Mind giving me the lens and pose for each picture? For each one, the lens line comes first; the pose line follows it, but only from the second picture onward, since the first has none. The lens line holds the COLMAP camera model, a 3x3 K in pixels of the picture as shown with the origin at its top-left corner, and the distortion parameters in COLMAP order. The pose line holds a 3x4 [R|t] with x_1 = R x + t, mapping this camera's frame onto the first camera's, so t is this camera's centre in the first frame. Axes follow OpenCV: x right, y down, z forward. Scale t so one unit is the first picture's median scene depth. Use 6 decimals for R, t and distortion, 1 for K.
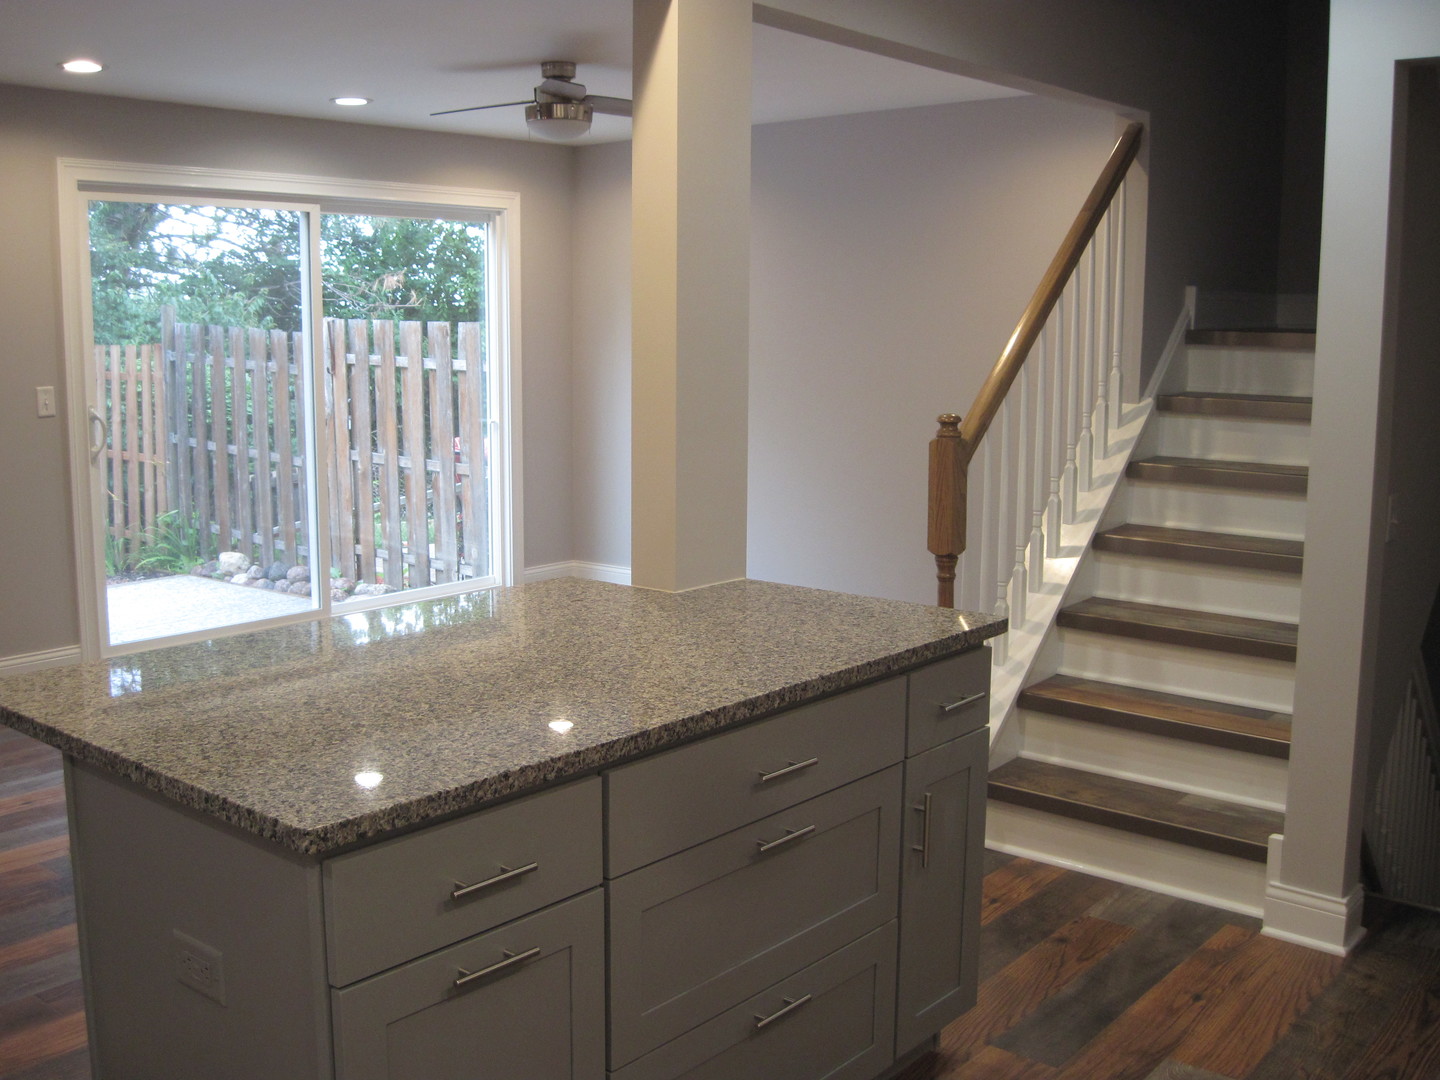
lens RADIAL K [[1481.9, 0, 689.9], [0, 1481.9, 536.3], [0, 0, 1]] dist [-0.111135, 0.021828]
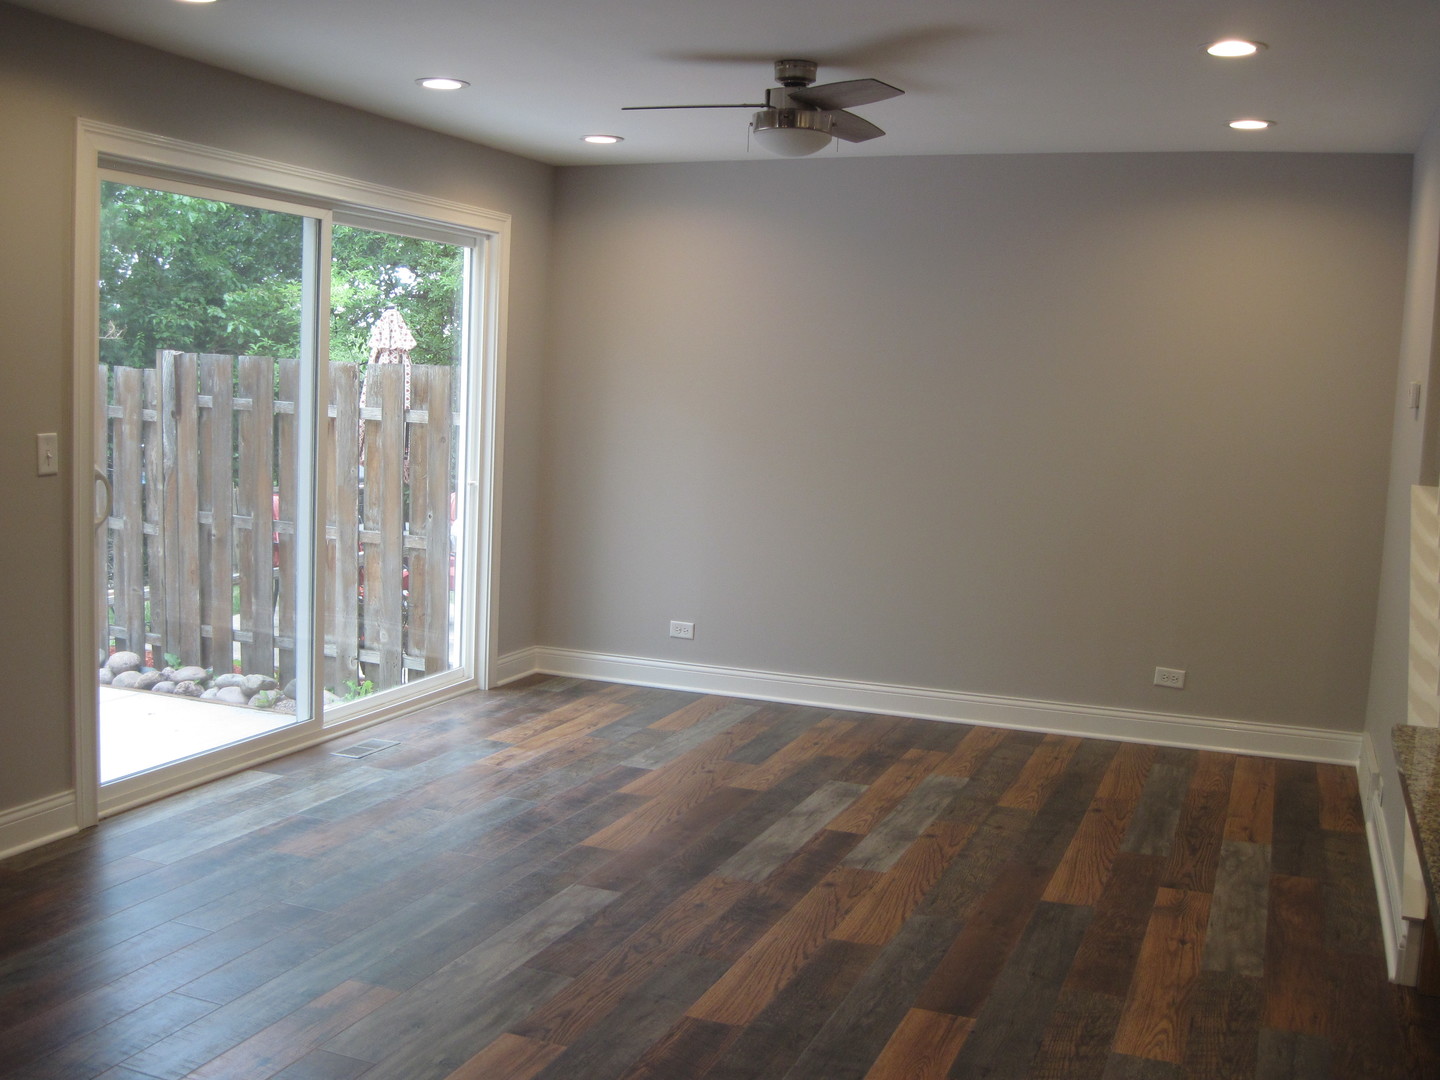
lens RADIAL K [[1482.8, 0, 718.1], [0, 1482.8, 490.7], [0, 0, 1]] dist [-0.106240, 0.001214]
pose [[0.947179, 0.009471, 0.320565, -0.274397], [0.010945, 0.998027, -0.061823, -0.020463], [-0.320518, 0.062066, 0.945207, 0.166066]]
